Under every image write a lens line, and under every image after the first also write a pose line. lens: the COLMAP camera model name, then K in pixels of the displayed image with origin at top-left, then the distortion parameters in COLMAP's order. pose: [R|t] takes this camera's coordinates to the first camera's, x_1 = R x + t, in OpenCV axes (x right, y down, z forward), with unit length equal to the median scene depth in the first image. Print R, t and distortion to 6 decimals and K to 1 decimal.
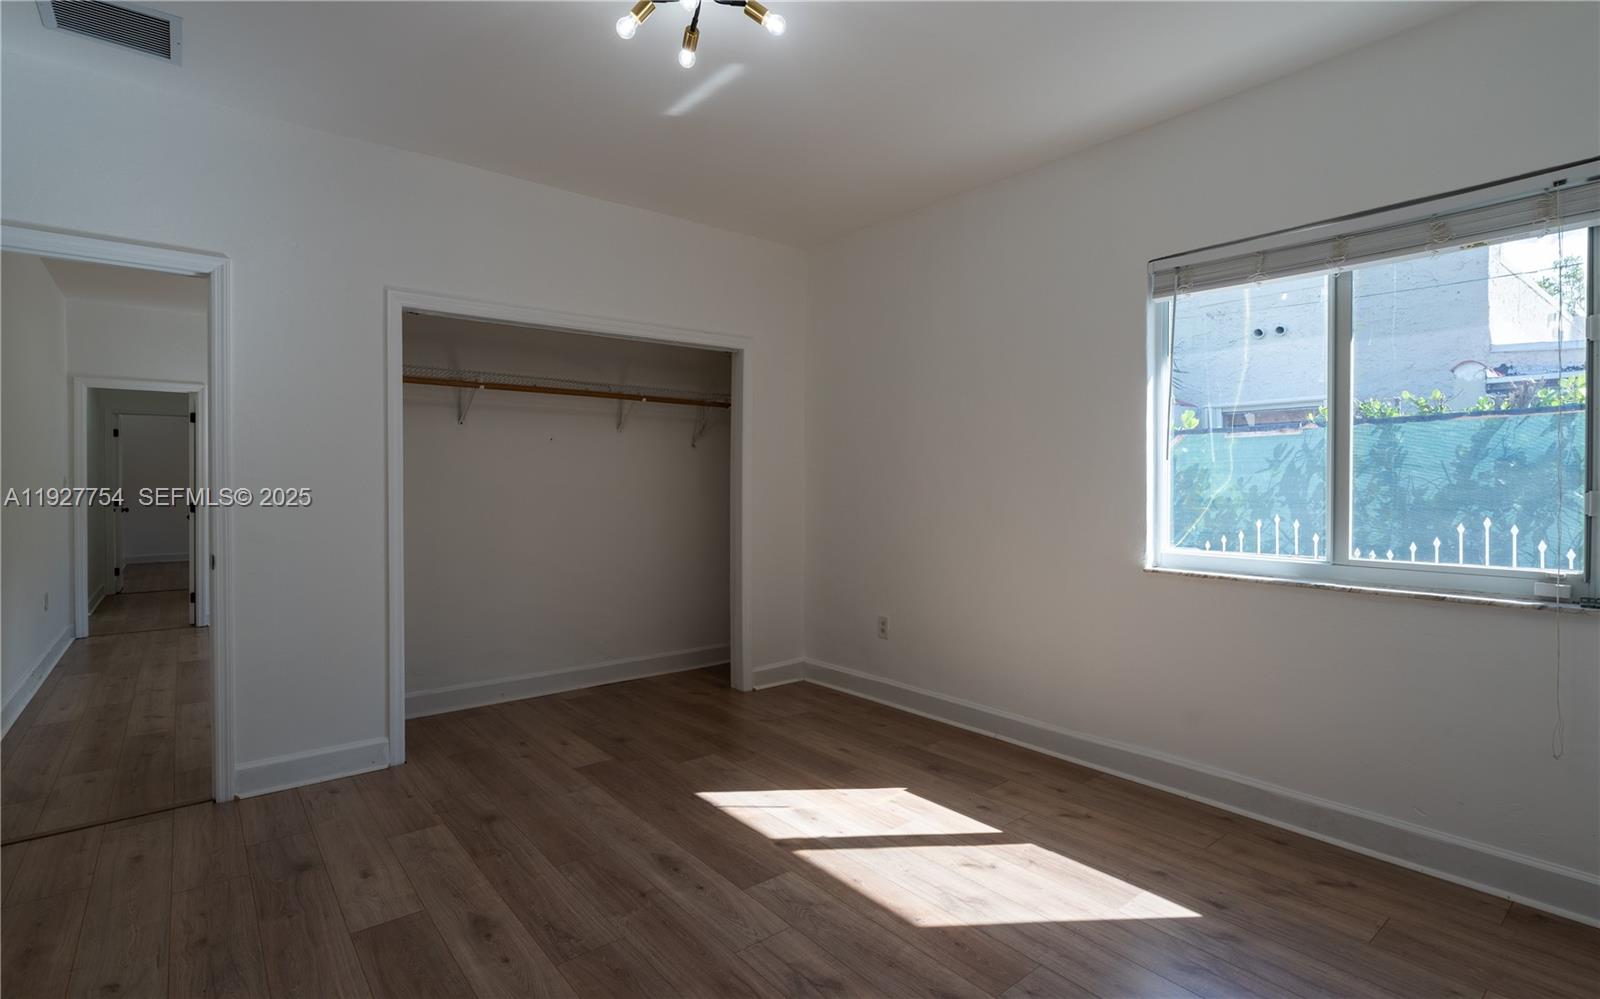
lens RADIAL K [[752.1, 0, 808.5], [0, 752.1, 487.4], [0, 0, 1]] dist [-0.006006, 0.000569]
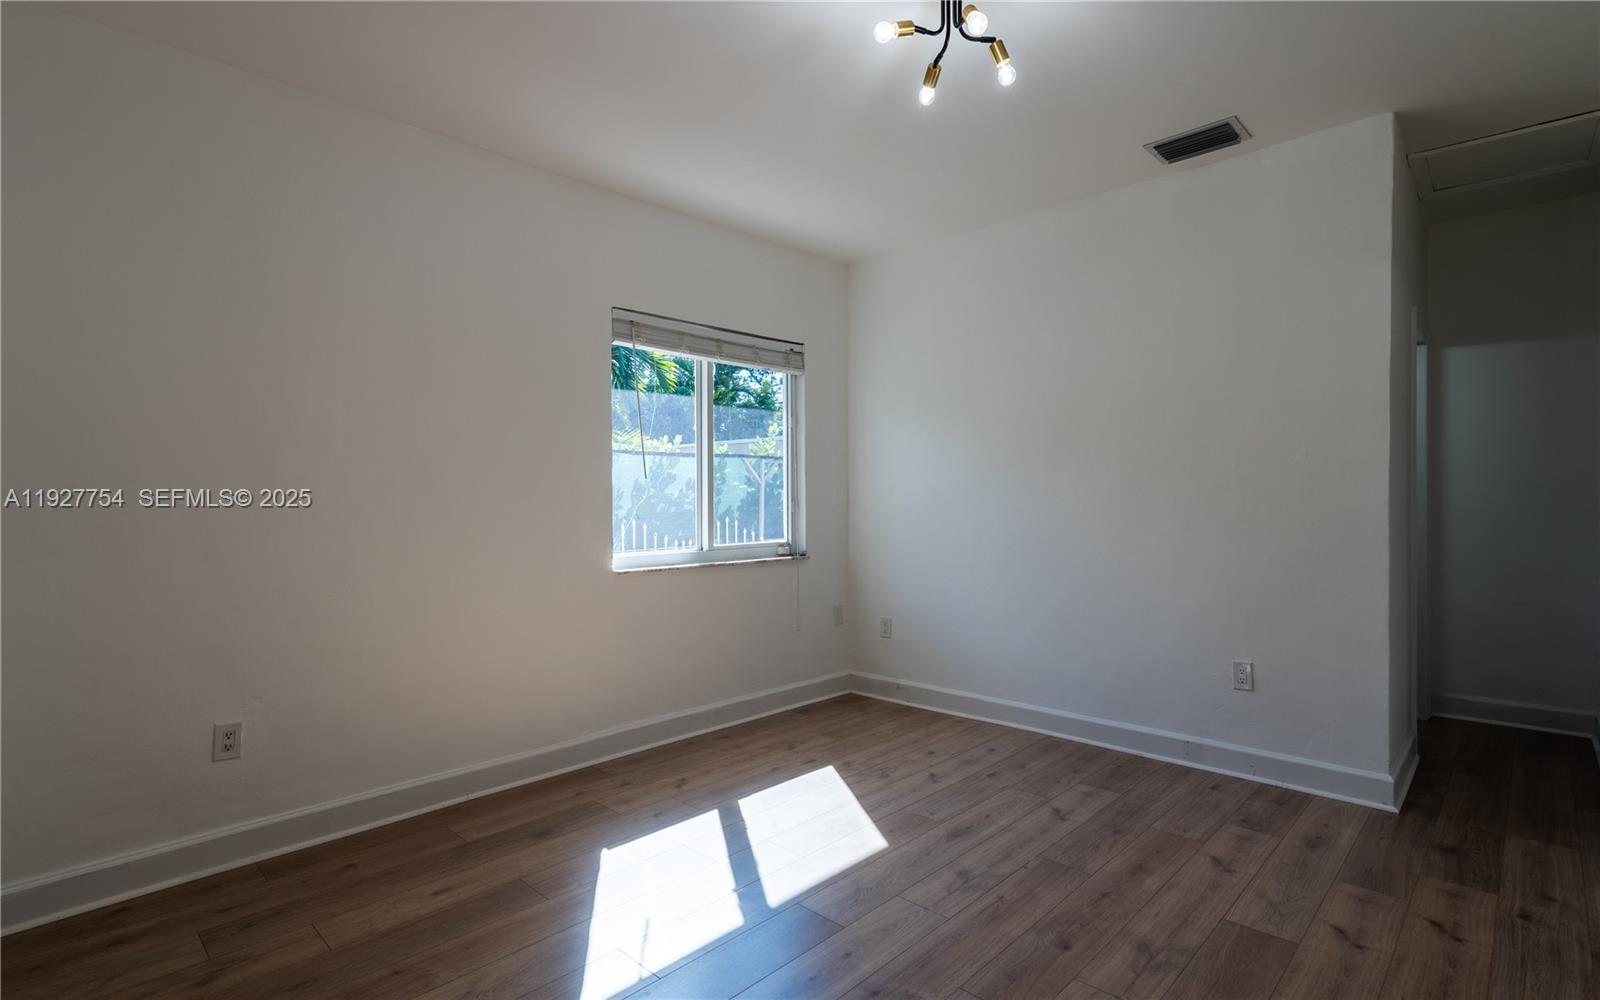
lens RADIAL K [[752.1, 0, 808.9], [0, 752.1, 504.3], [0, 0, 1]] dist [-0.006006, 0.000569]
pose [[-0.103446, -0.008258, 0.994601, -0.839983], [0.010711, 0.999898, 0.009416, -0.004072], [-0.994577, 0.011628, -0.103347, 0.938542]]
